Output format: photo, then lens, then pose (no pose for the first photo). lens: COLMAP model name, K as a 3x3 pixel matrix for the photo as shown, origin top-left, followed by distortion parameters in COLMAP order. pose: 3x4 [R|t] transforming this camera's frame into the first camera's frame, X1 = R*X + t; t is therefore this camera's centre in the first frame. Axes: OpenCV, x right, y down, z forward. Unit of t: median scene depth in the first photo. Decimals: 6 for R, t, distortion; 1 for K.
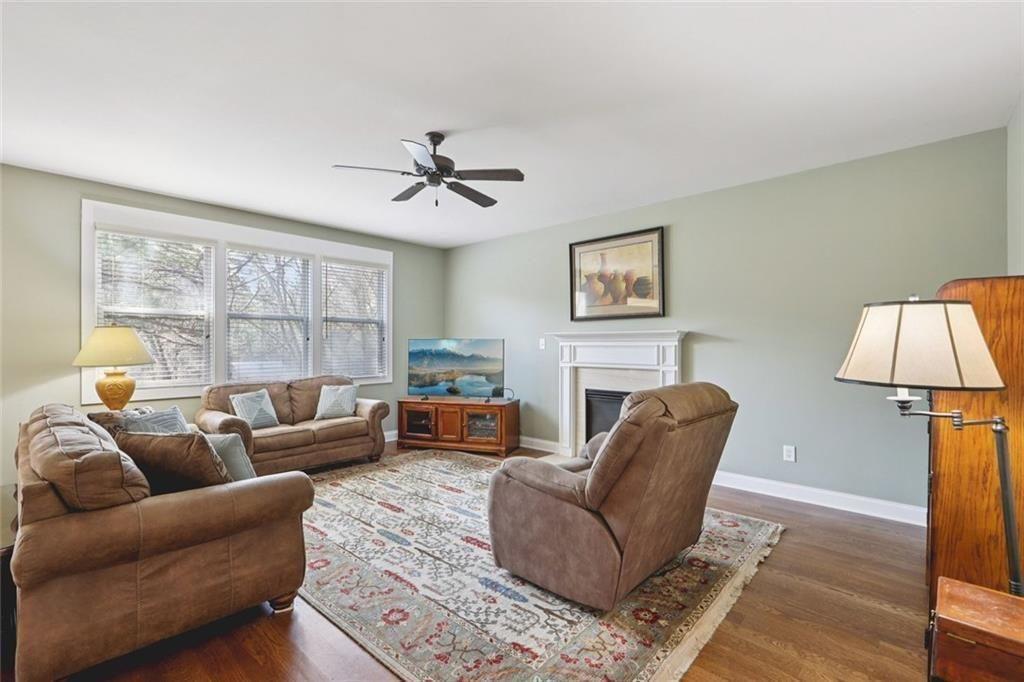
lens RADIAL K [[469.1, 0, 533.6], [0, 469.1, 344.2], [0, 0, 1]] dist [-0.001048, -0.000111]
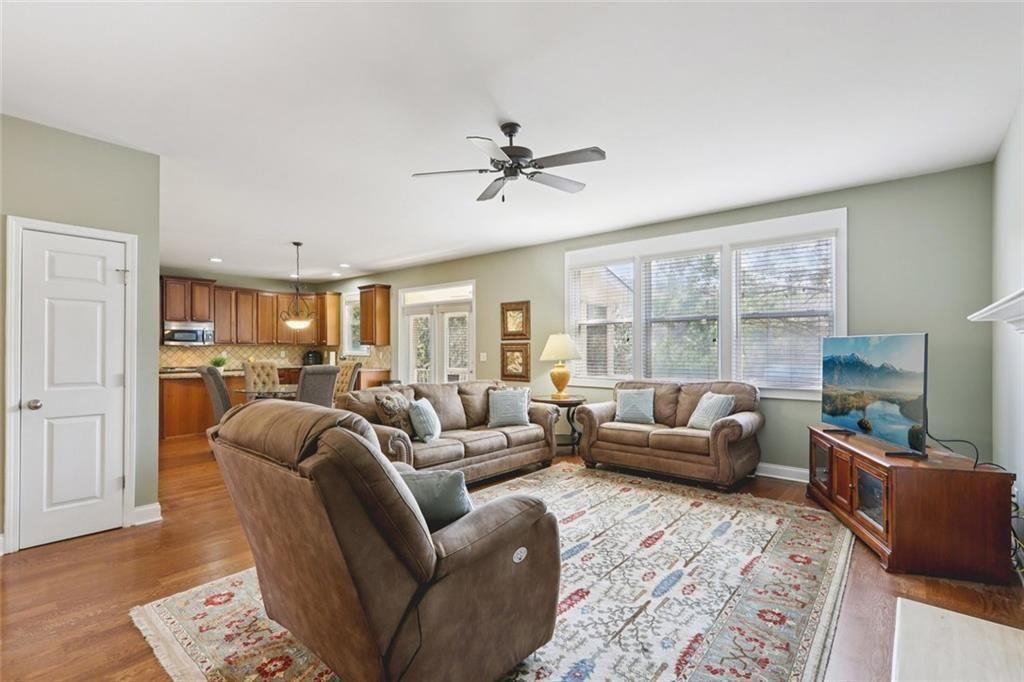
lens RADIAL K [[478.9, 0, 511.7], [0, 478.9, 345.5], [0, 0, 1]] dist [0.111396, -0.000015]
pose [[0.050915, -0.005504, -0.998688, 0.497472], [0.004085, 0.999978, -0.005303, 0.002872], [0.998695, -0.003810, 0.050936, 0.615246]]
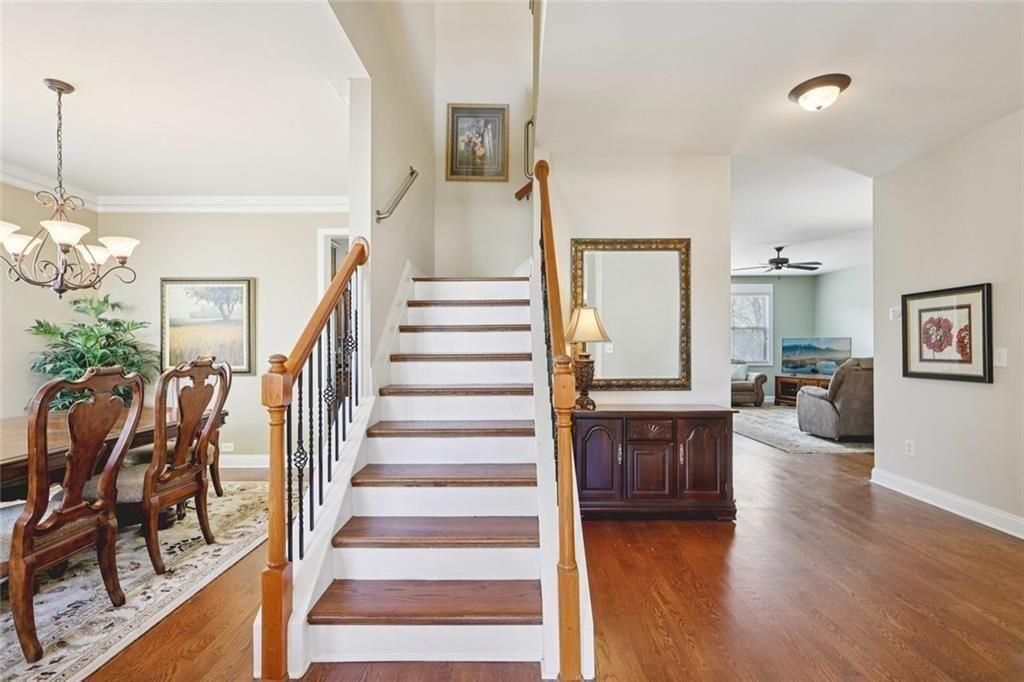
lens RADIAL K [[478.9, 0, 511.7], [0, 478.9, 345.5], [0, 0, 1]] dist [0.111396, -0.000015]
pose [[0.667775, 0.004499, -0.744349, 0.461942], [-0.000367, 0.999984, 0.005715, 0.007242], [0.744363, -0.003543, 0.667766, -1.009431]]
